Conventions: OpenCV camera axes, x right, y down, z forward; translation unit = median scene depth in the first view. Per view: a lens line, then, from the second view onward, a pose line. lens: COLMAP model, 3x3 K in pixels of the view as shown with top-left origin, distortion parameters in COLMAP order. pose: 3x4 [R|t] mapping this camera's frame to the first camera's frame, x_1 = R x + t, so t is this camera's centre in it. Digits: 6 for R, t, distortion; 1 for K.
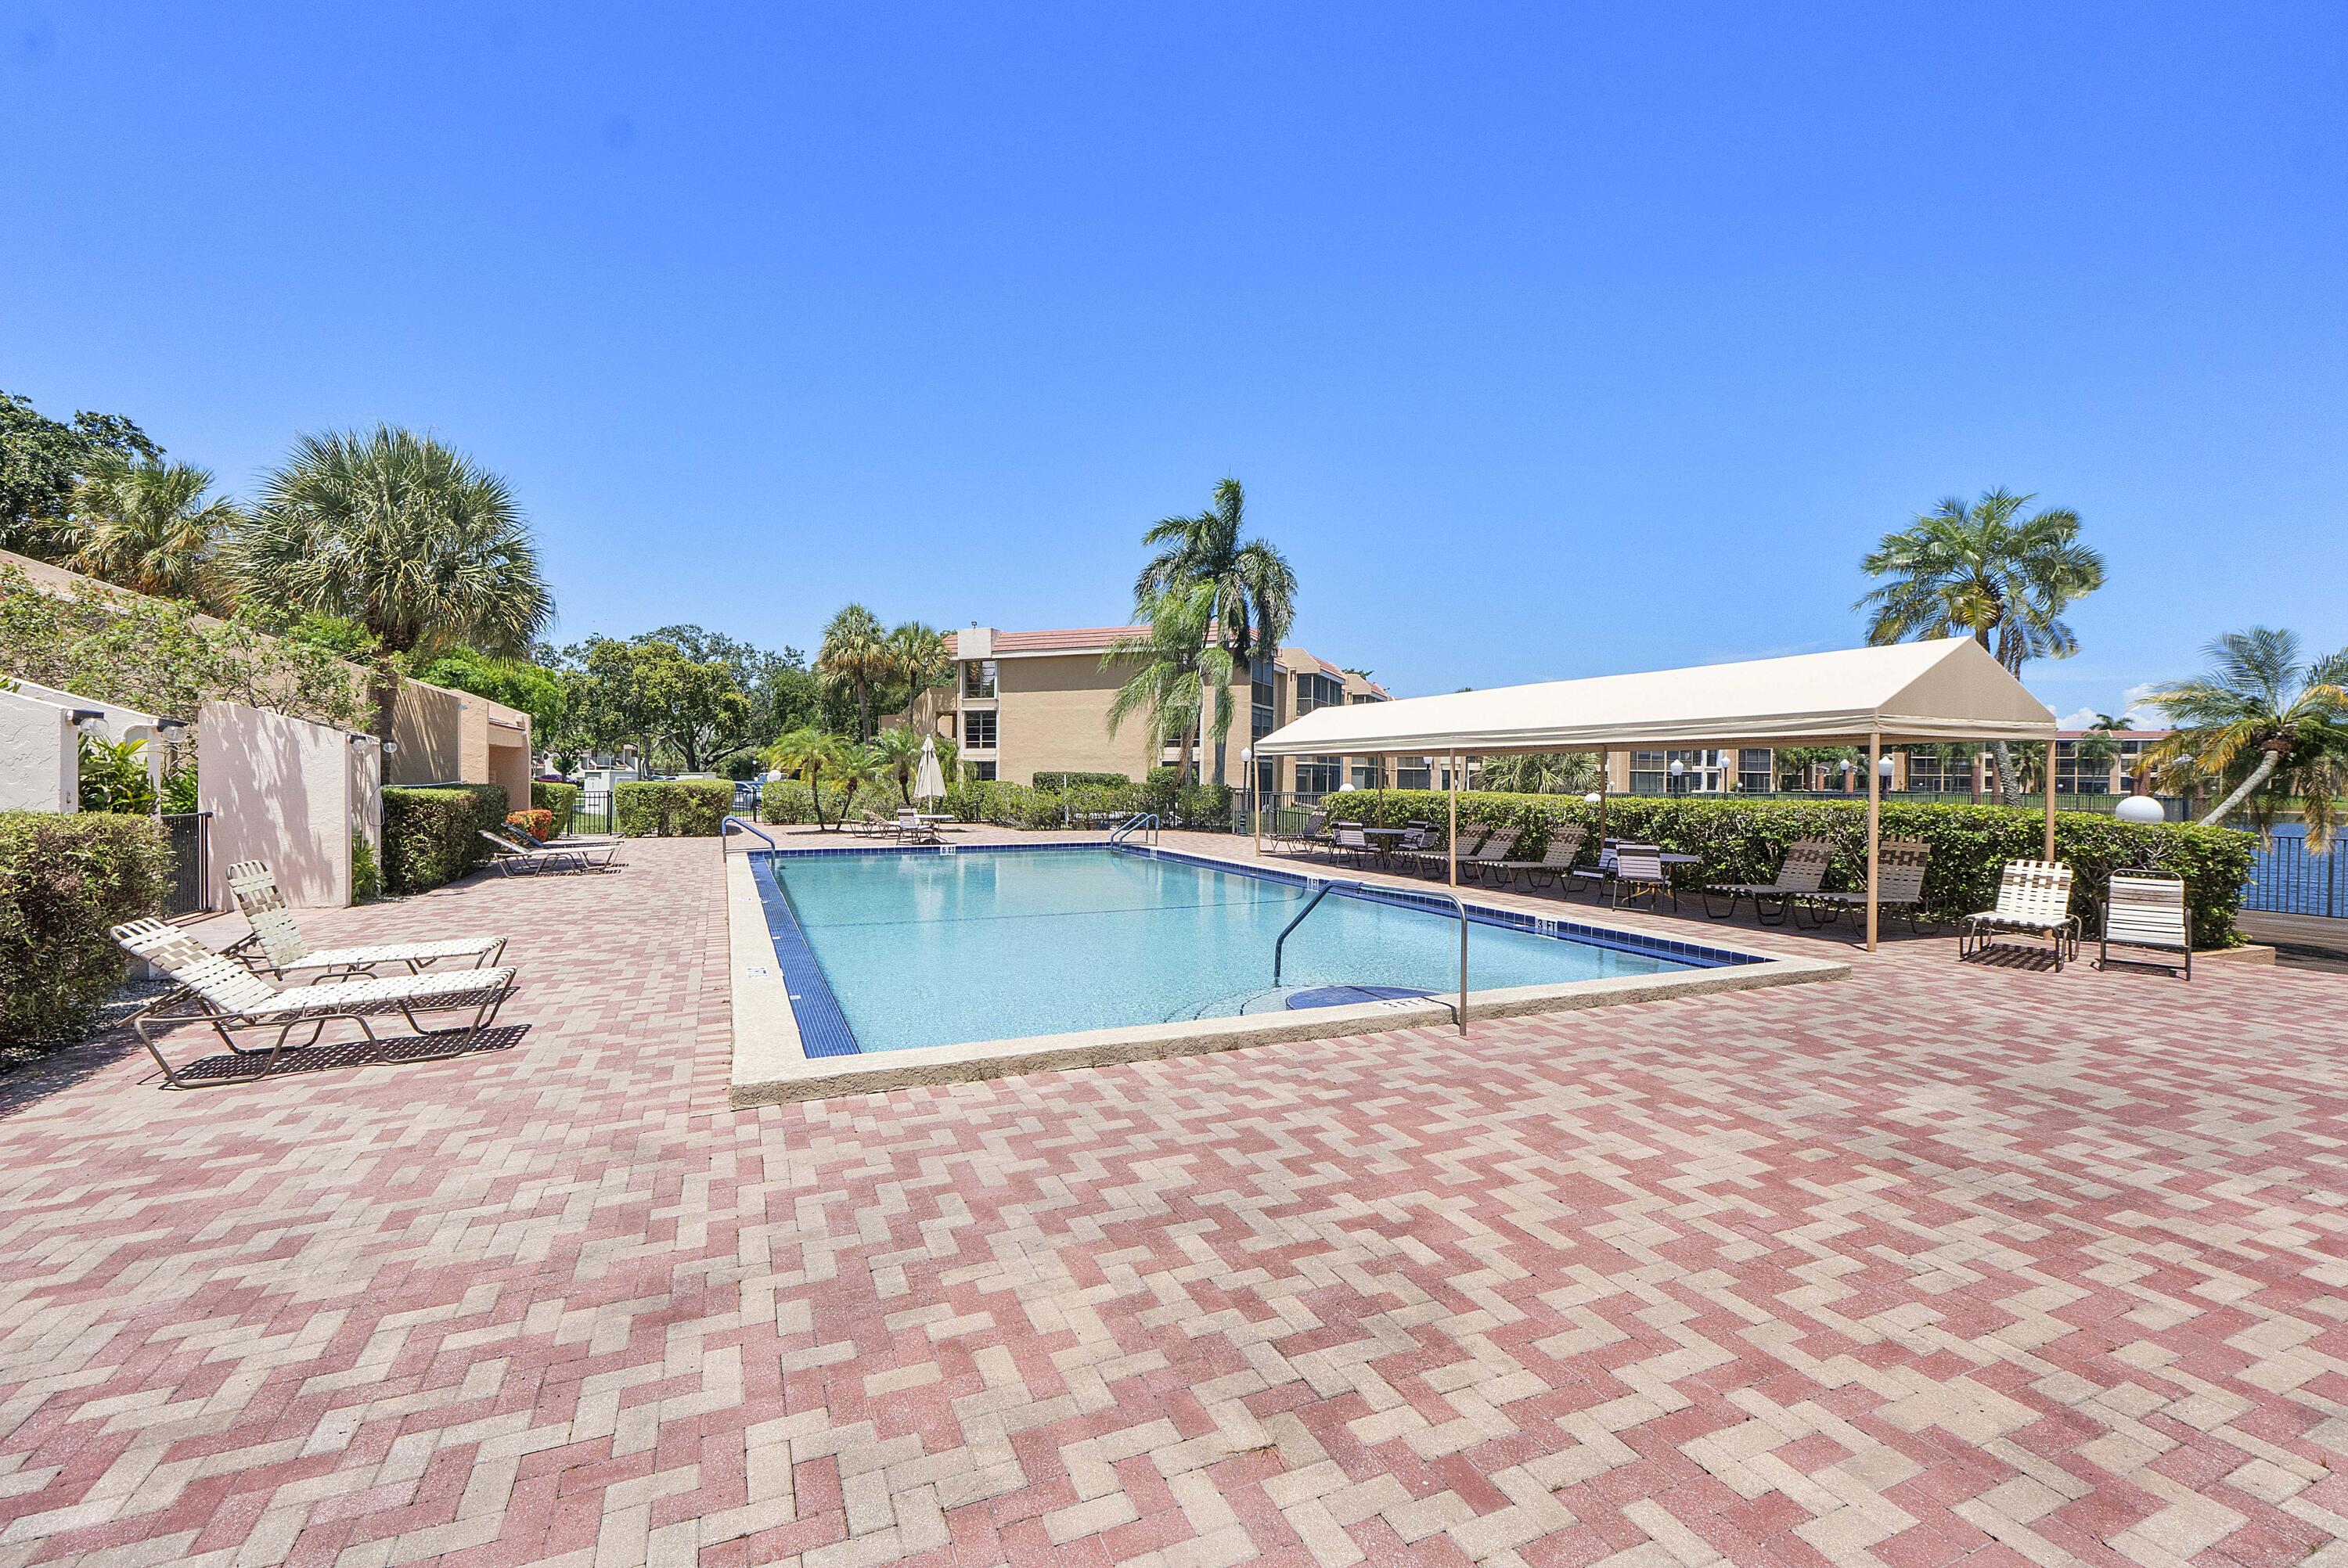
lens RADIAL K [[1014.3, 0, 1171.6], [0, 1014.3, 783.0], [0, 0, 1]] dist [-0.001619, 0.000214]
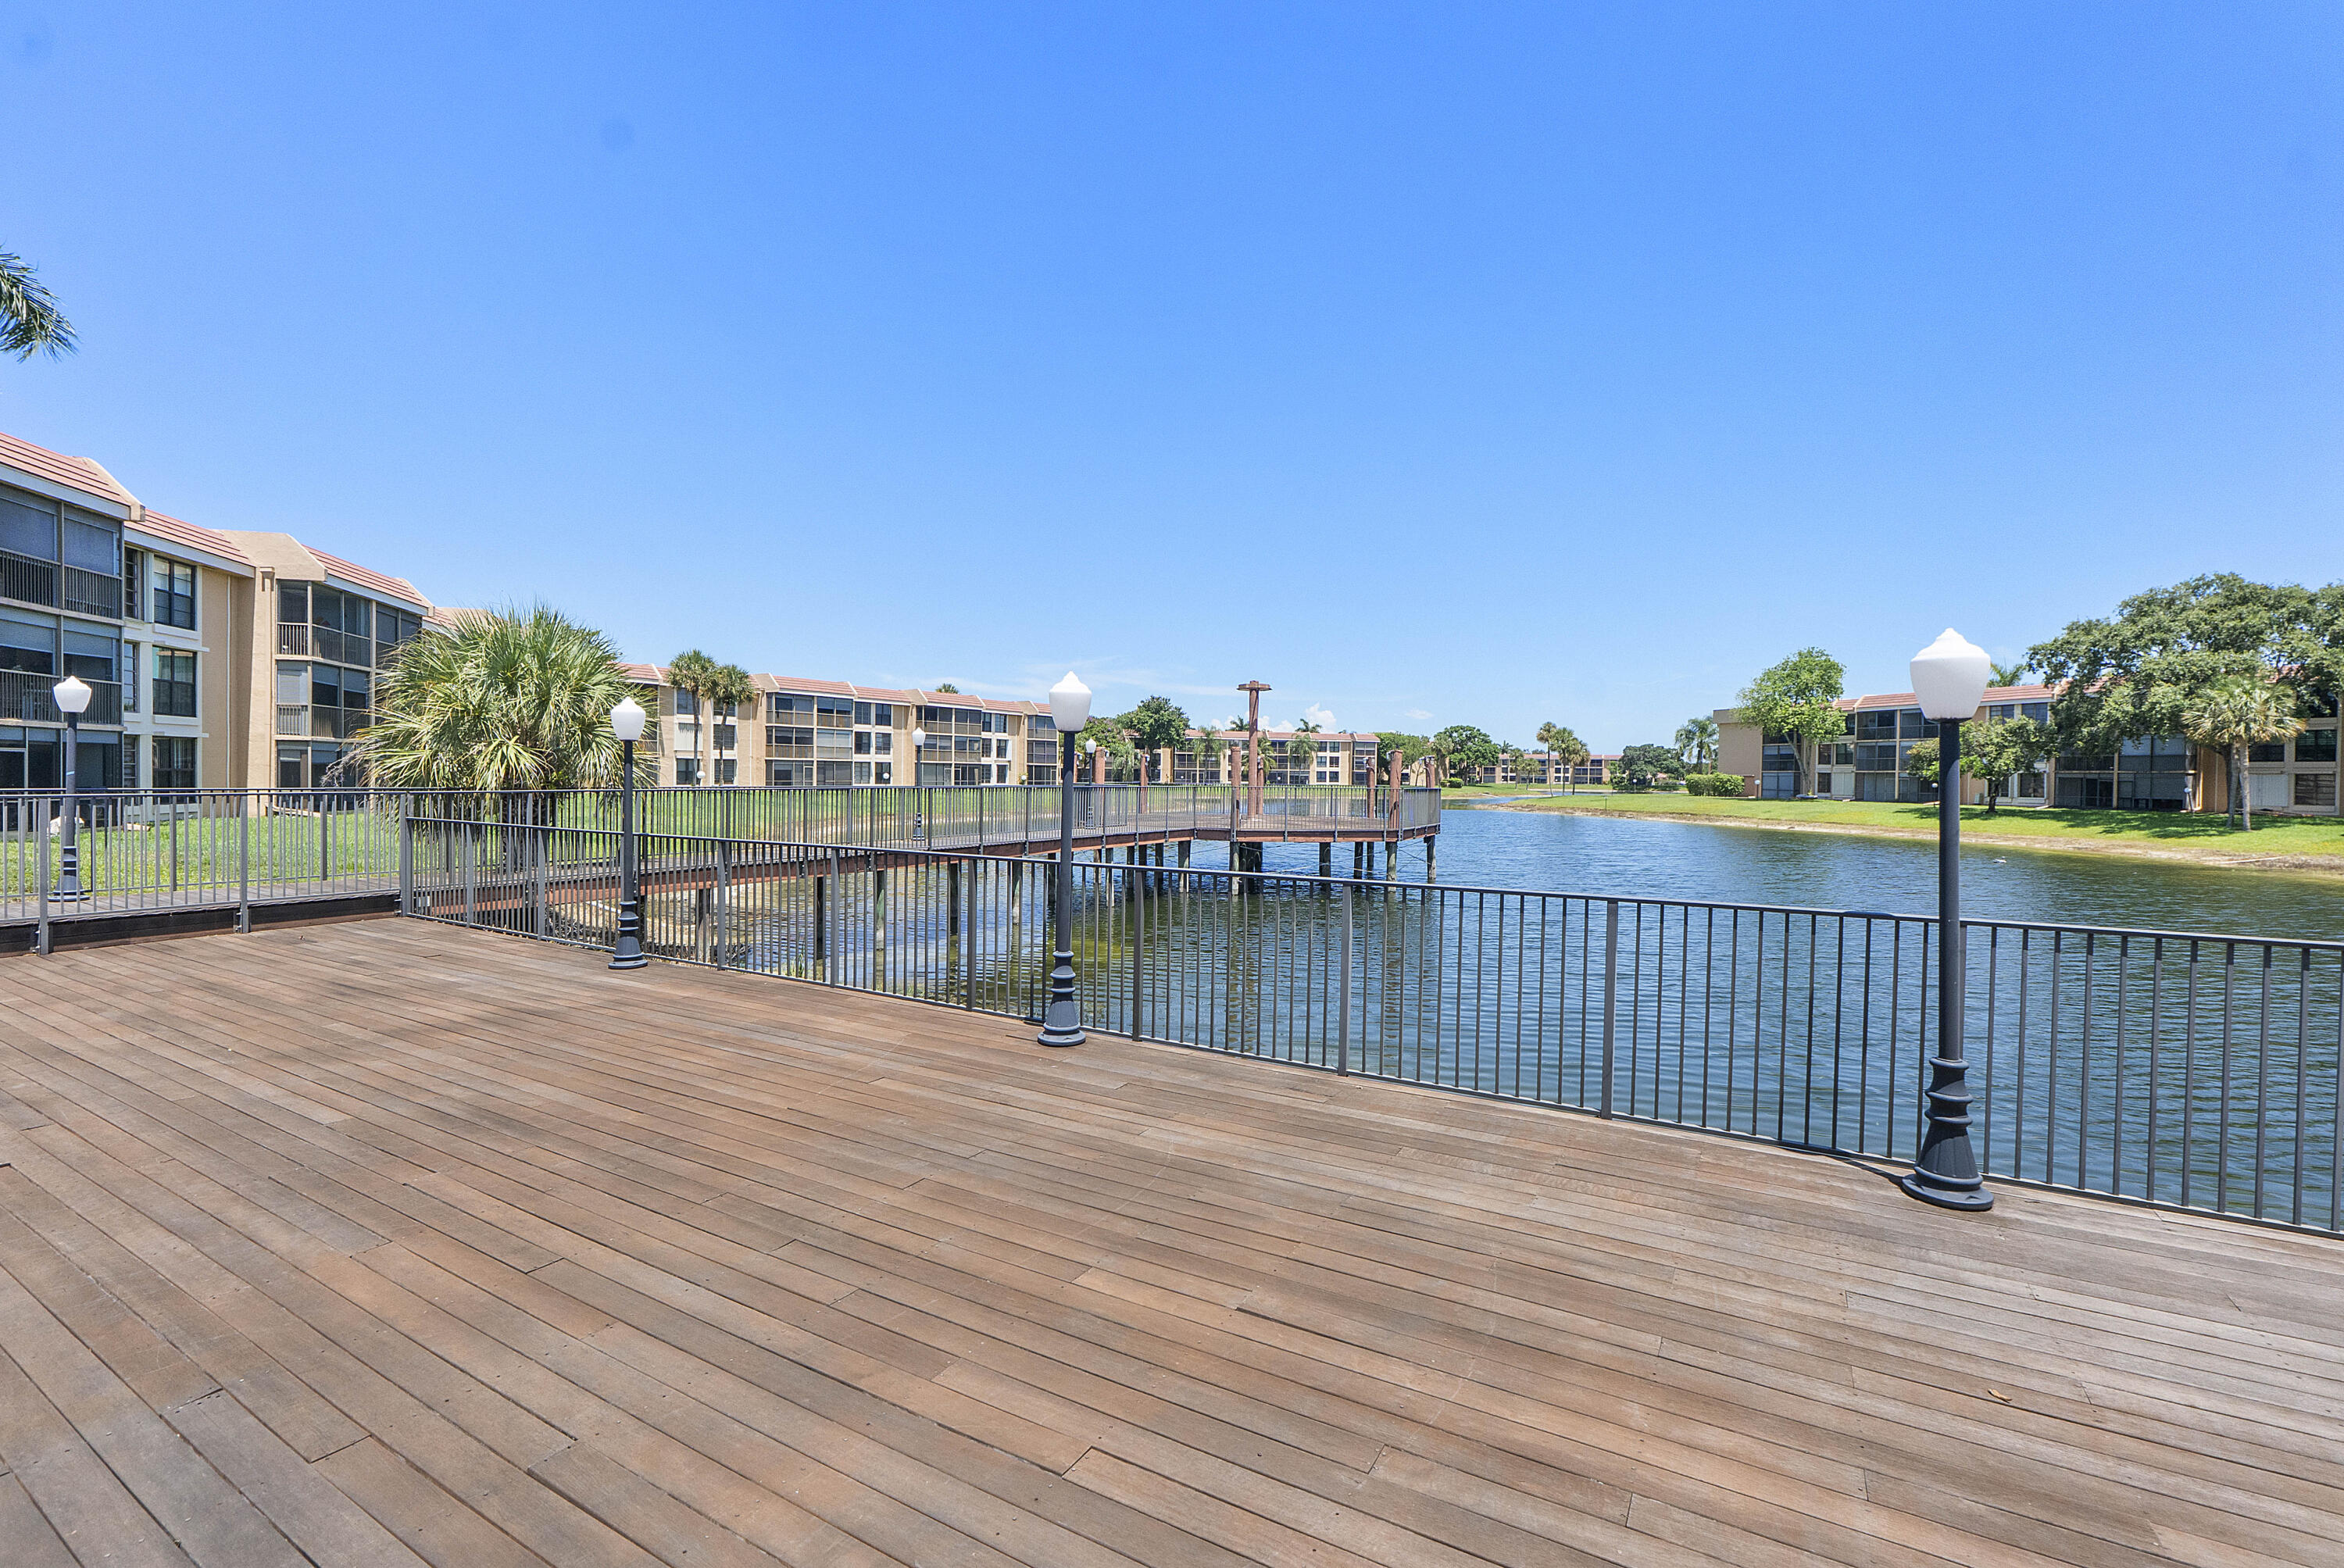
lens RADIAL K [[1012.7, 0, 1169.6], [0, 1012.7, 782.4], [0, 0, 1]] dist [-0.001619, 0.000214]
pose [[0.812509, -0.000789, 0.582948, 0.104865], [-0.004179, 0.999966, 0.007178, -0.000902], [-0.582934, -0.008268, 0.812478, 0.137852]]
